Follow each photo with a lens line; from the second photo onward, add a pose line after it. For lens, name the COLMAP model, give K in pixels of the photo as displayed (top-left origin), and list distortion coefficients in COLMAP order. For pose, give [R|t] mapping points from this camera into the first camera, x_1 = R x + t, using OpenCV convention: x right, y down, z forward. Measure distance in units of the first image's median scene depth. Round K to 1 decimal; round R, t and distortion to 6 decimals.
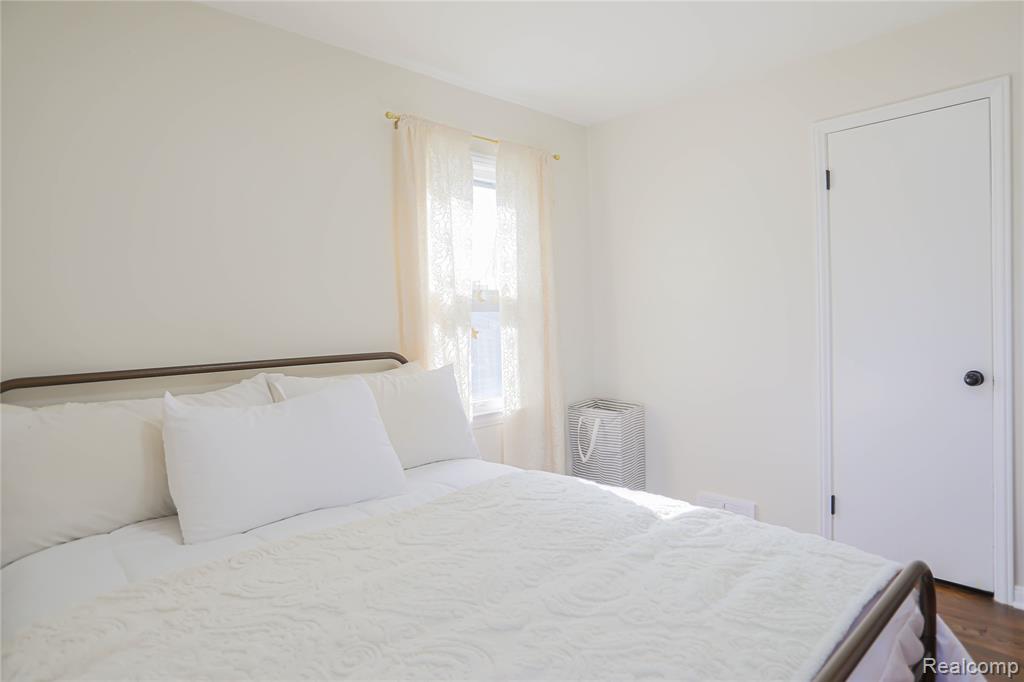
lens RADIAL K [[556.8, 0, 512.2], [0, 556.8, 308.0], [0, 0, 1]] dist [-0.053814, -0.000413]
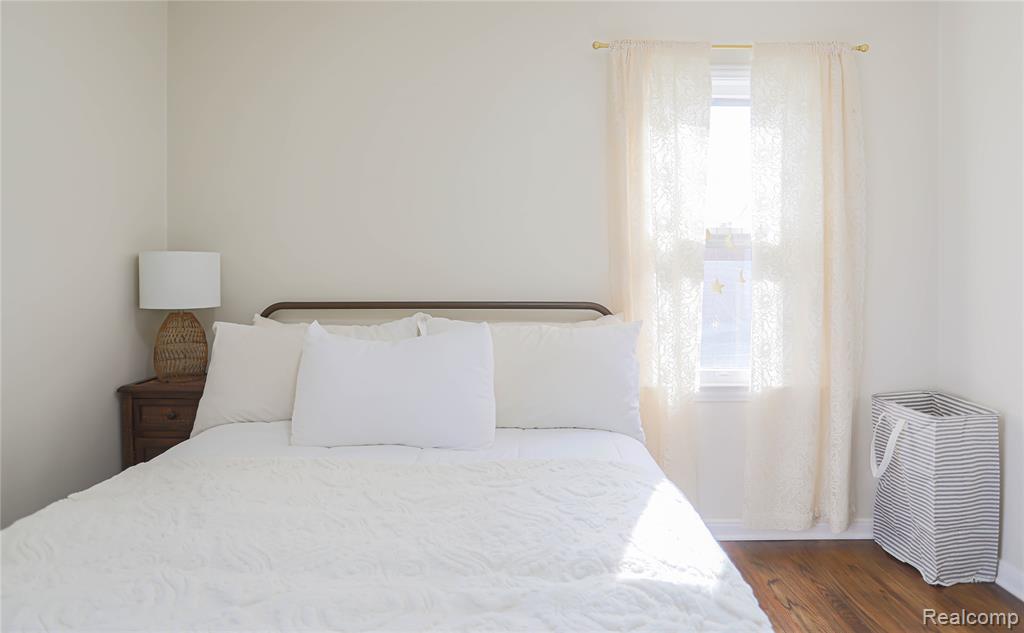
lens RADIAL K [[567.6, 0, 512.8], [0, 567.6, 262.3], [0, 0, 1]] dist [-0.041535, -0.000323]
pose [[0.735362, 0.021787, -0.677324, 0.282584], [-0.011809, 0.999743, 0.019337, -0.003173], [0.677572, -0.006221, 0.735430, 0.187685]]
